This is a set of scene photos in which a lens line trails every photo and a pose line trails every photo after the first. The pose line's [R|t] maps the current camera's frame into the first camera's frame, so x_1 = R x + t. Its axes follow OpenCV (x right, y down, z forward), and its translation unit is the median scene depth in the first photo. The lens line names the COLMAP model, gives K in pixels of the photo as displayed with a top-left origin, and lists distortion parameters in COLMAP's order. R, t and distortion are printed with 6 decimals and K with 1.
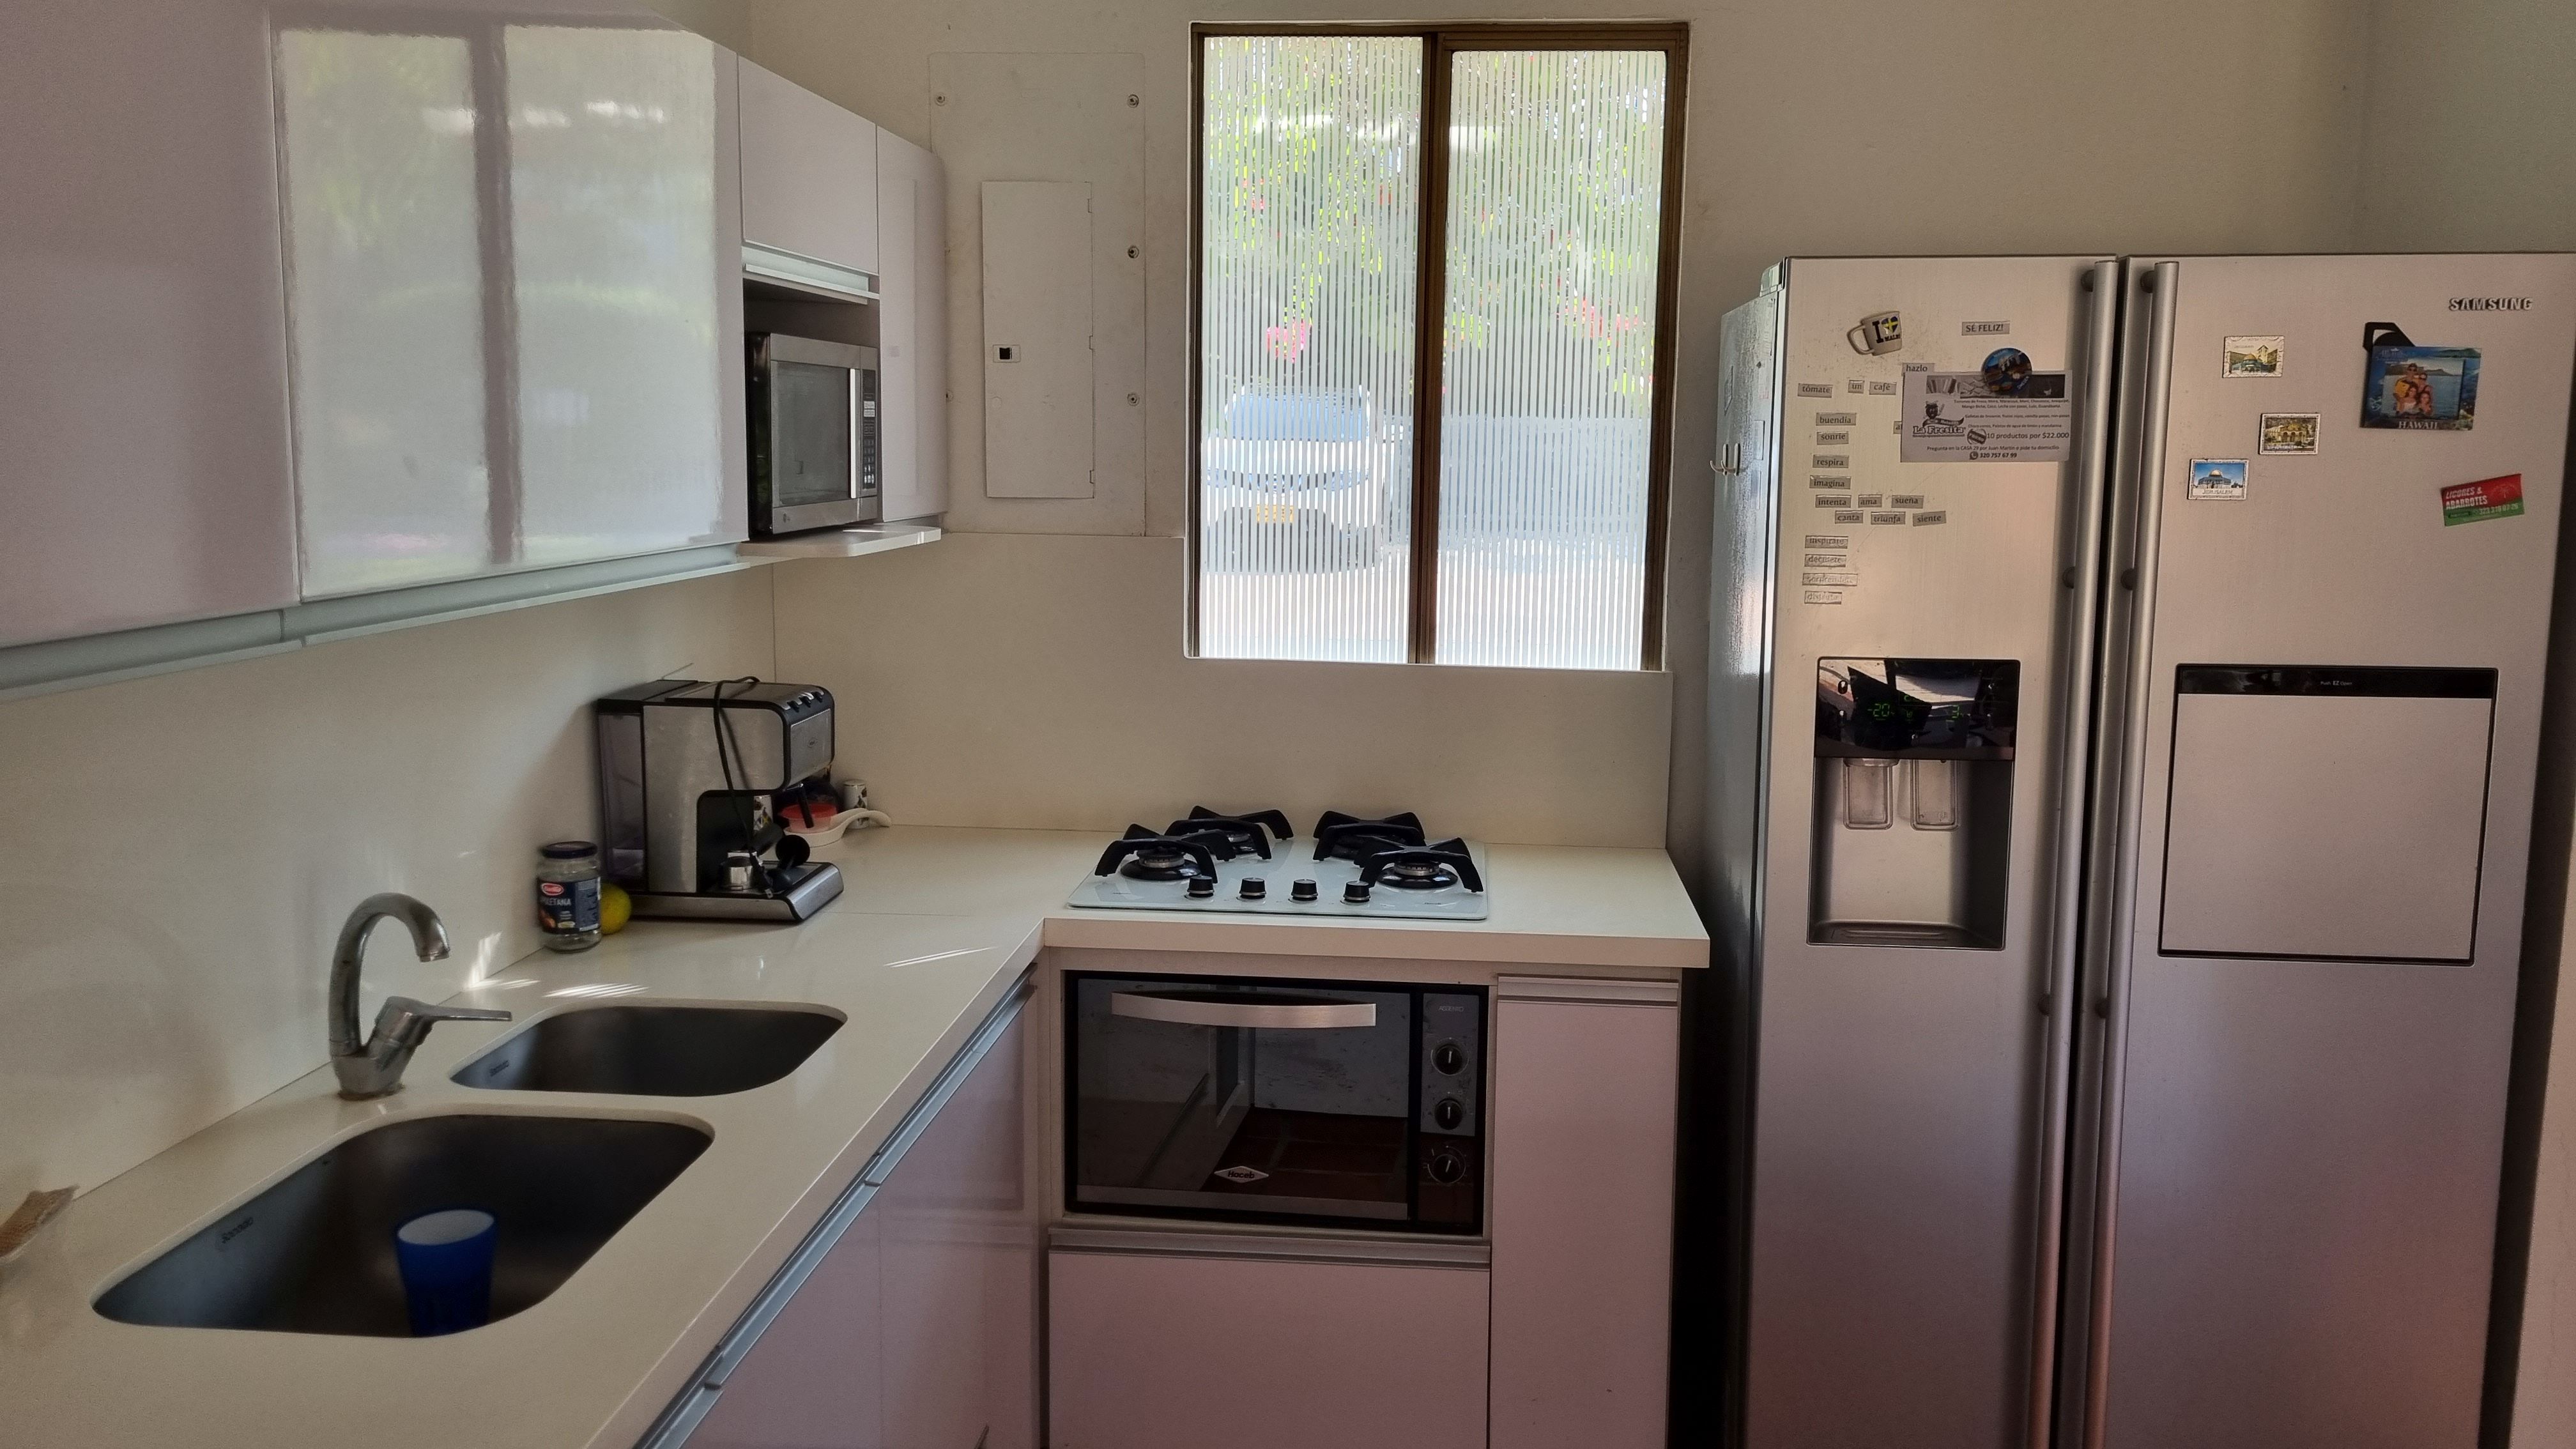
lens RADIAL K [[1952.7, 0, 1321.7], [0, 1952.7, 711.2], [0, 0, 1]] dist [0.044452, 0.003017]
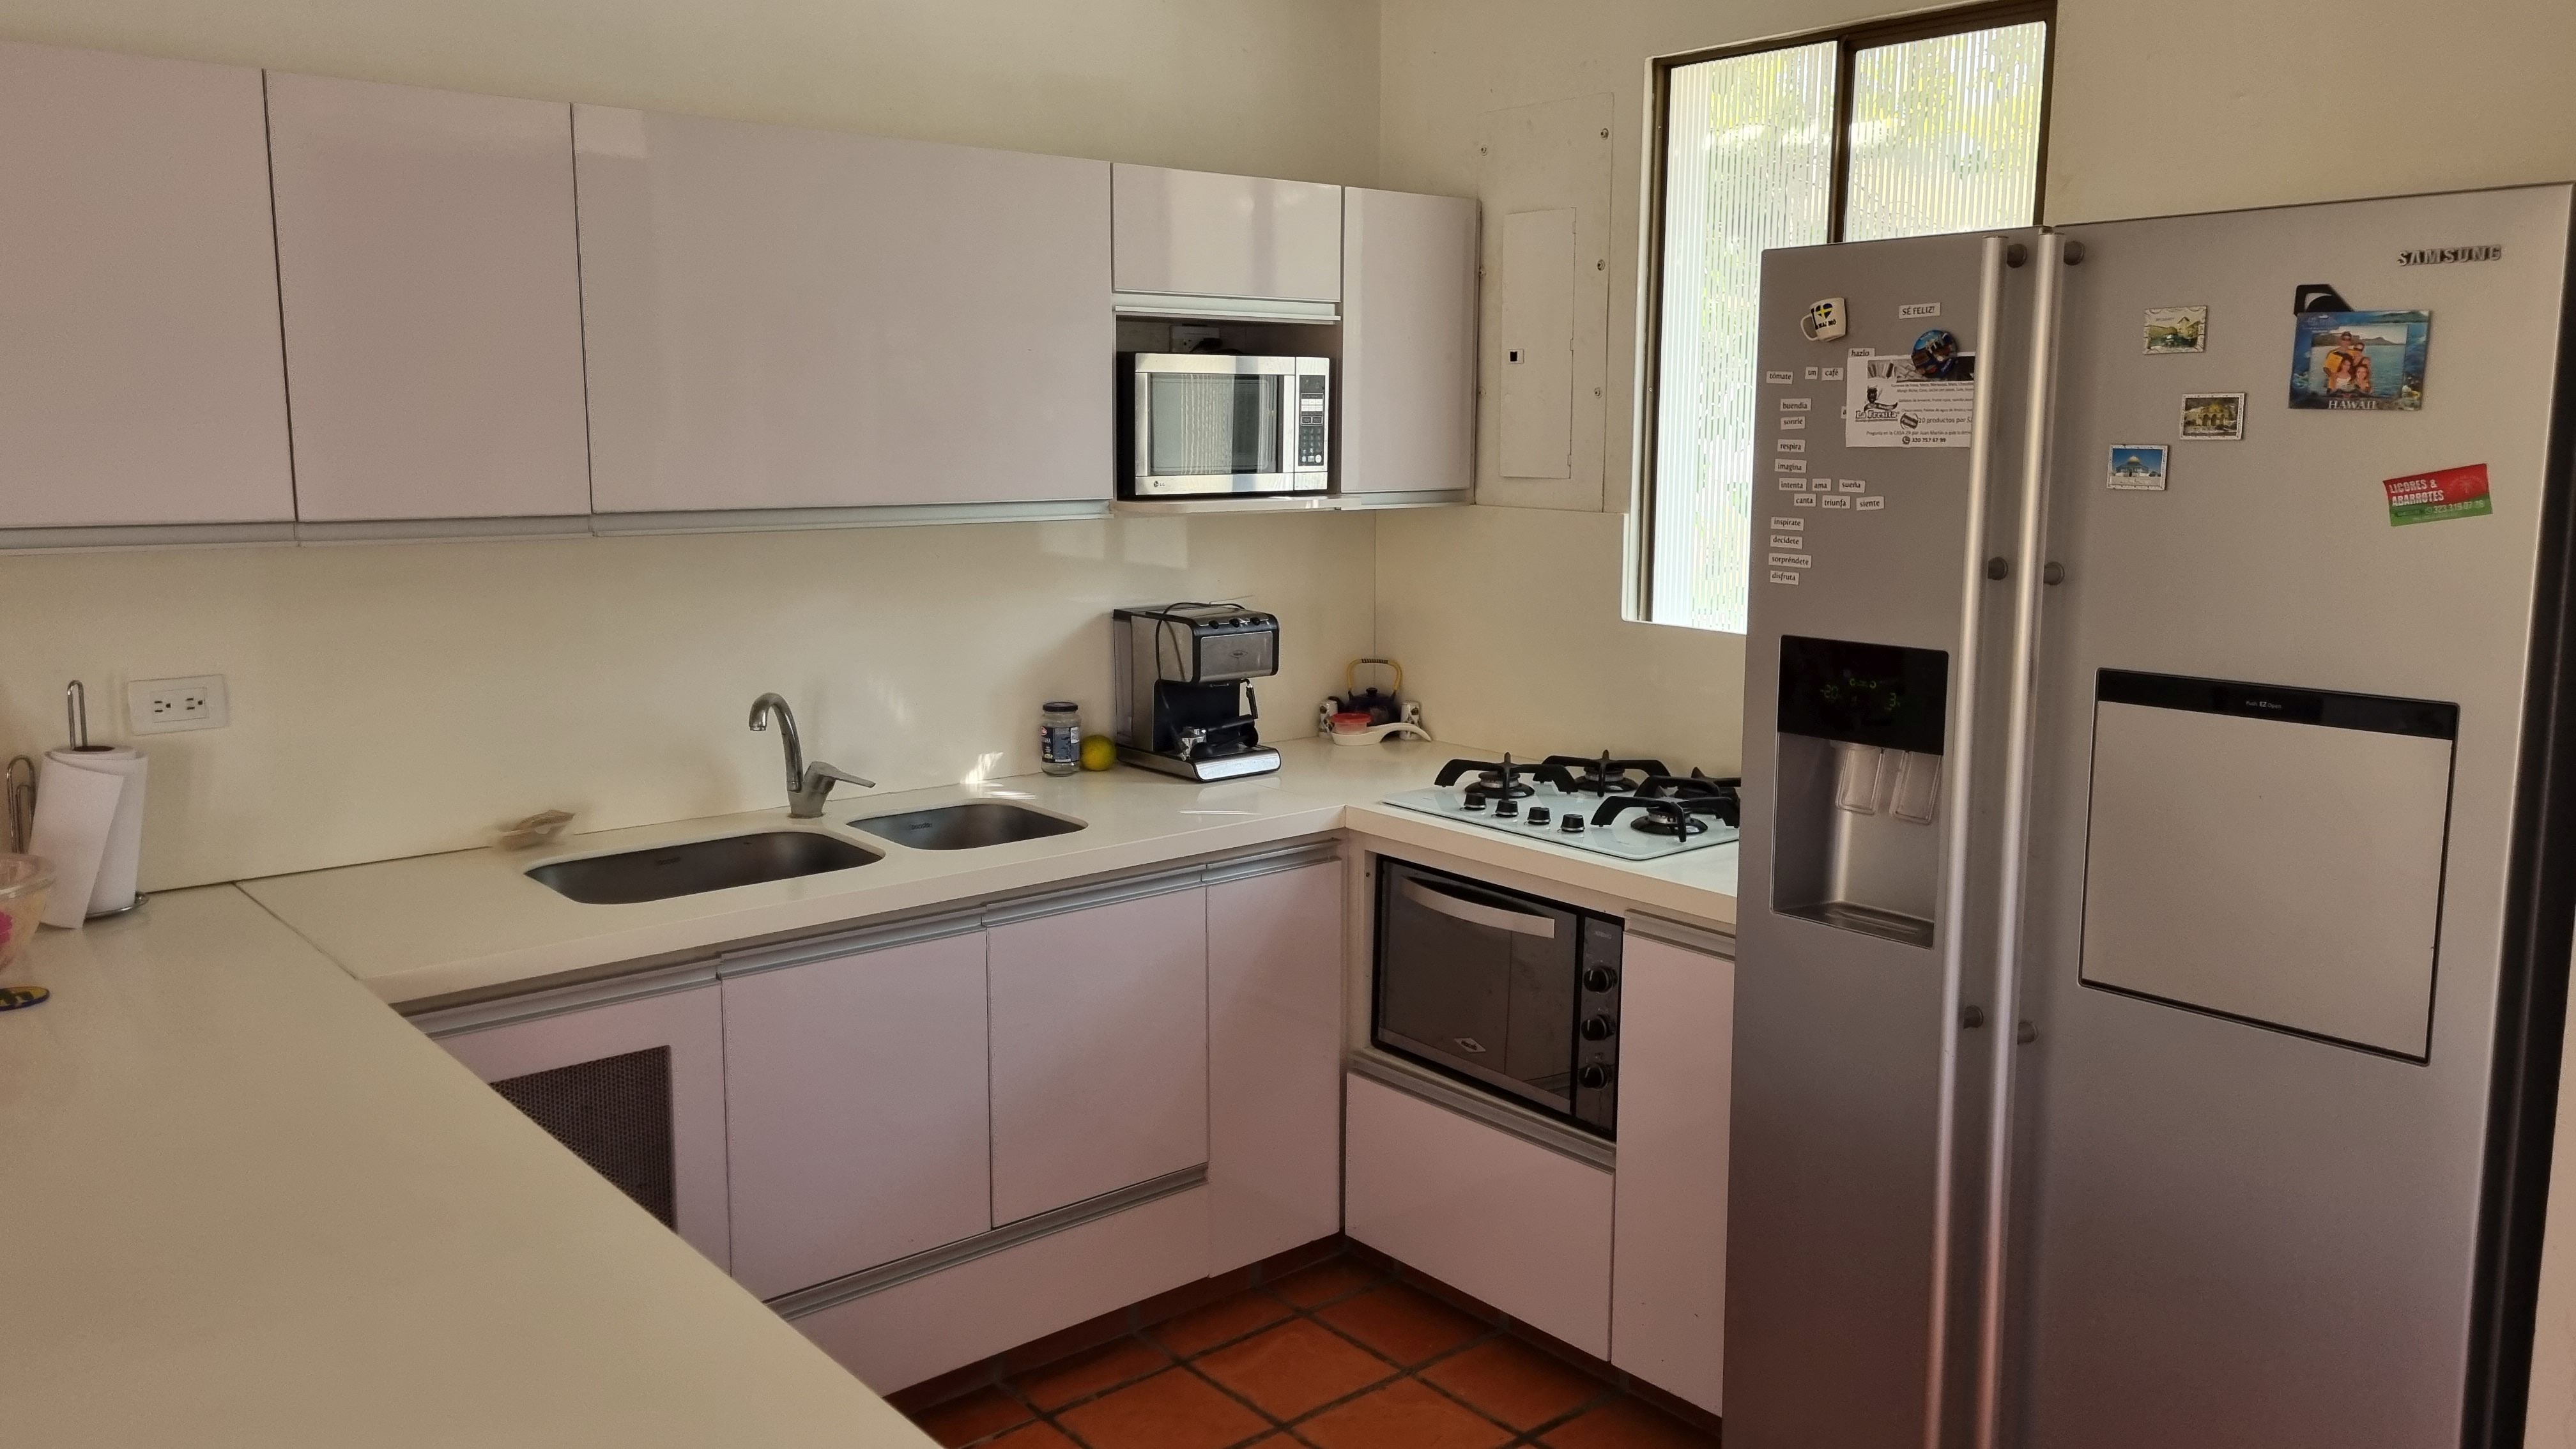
lens RADIAL K [[1952.7, 0, 1321.7], [0, 1952.7, 711.2], [0, 0, 1]] dist [0.044452, 0.003017]
pose [[0.706130, 0.097743, -0.701304, 0.836300], [-0.094879, 0.994556, 0.043082, -0.009355], [0.701697, 0.036118, 0.711560, 0.097543]]
